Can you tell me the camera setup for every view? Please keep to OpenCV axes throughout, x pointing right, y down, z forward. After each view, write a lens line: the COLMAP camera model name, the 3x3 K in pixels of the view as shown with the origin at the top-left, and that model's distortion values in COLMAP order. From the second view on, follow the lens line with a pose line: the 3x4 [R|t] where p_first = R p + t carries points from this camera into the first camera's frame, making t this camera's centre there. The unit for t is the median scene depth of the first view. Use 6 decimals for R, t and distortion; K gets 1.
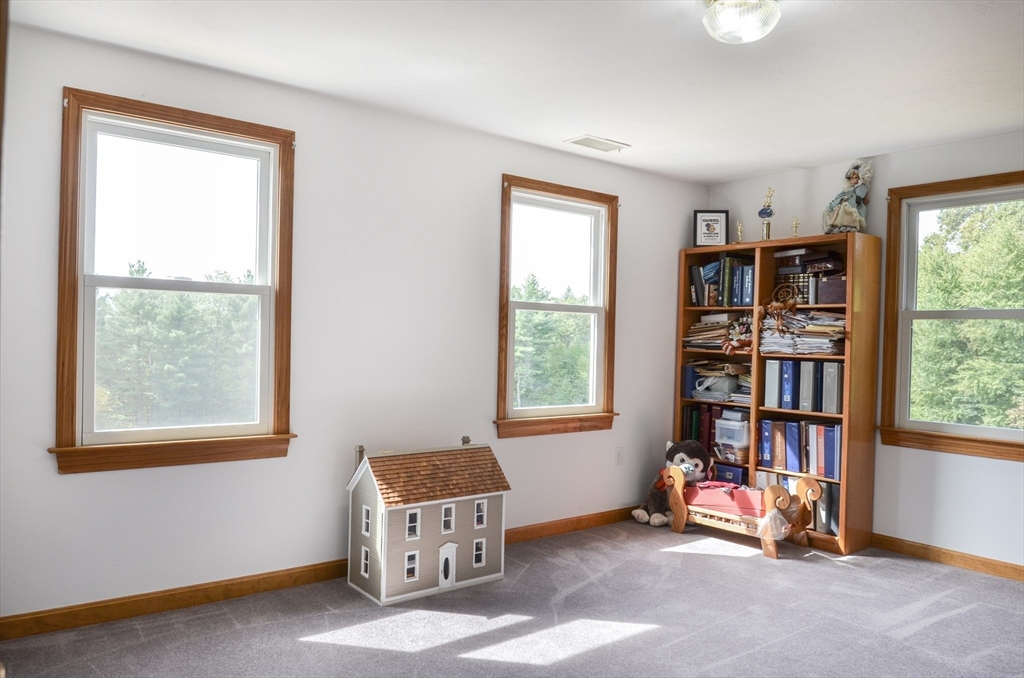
lens RADIAL K [[727.9, 0, 503.6], [0, 727.9, 334.1], [0, 0, 1]] dist [-0.004803, -0.024878]
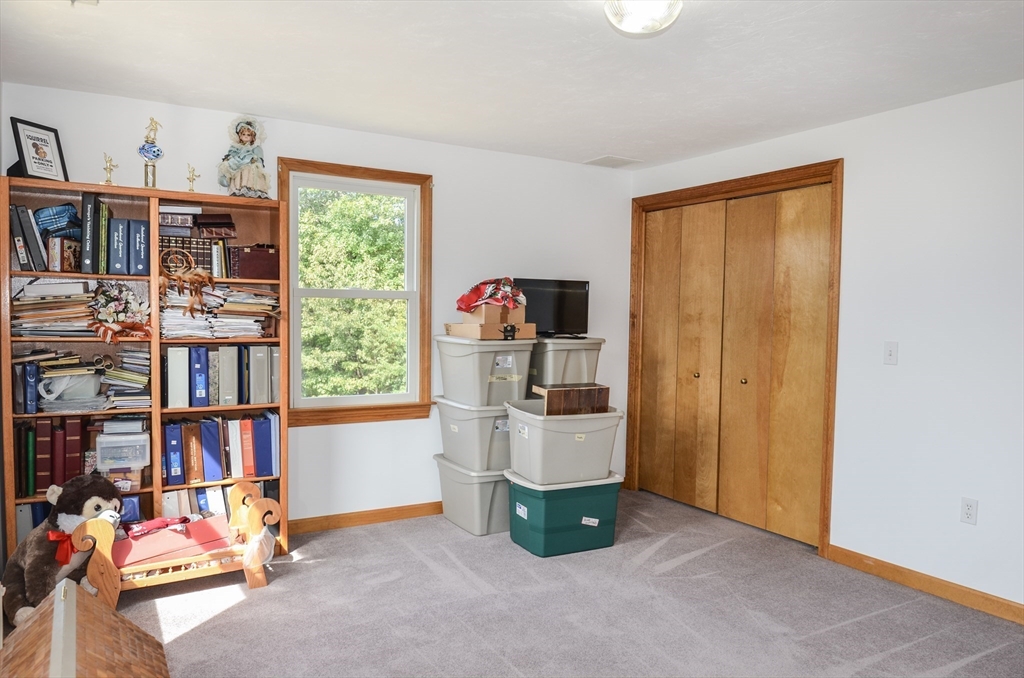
lens RADIAL K [[727.9, 0, 509.3], [0, 727.9, 338.2], [0, 0, 1]] dist [-0.004803, -0.024878]
pose [[0.120602, -0.061324, 0.990805, -0.363544], [-0.018101, 0.997788, 0.063959, -0.030315], [-0.992536, -0.025648, 0.119225, 0.566780]]
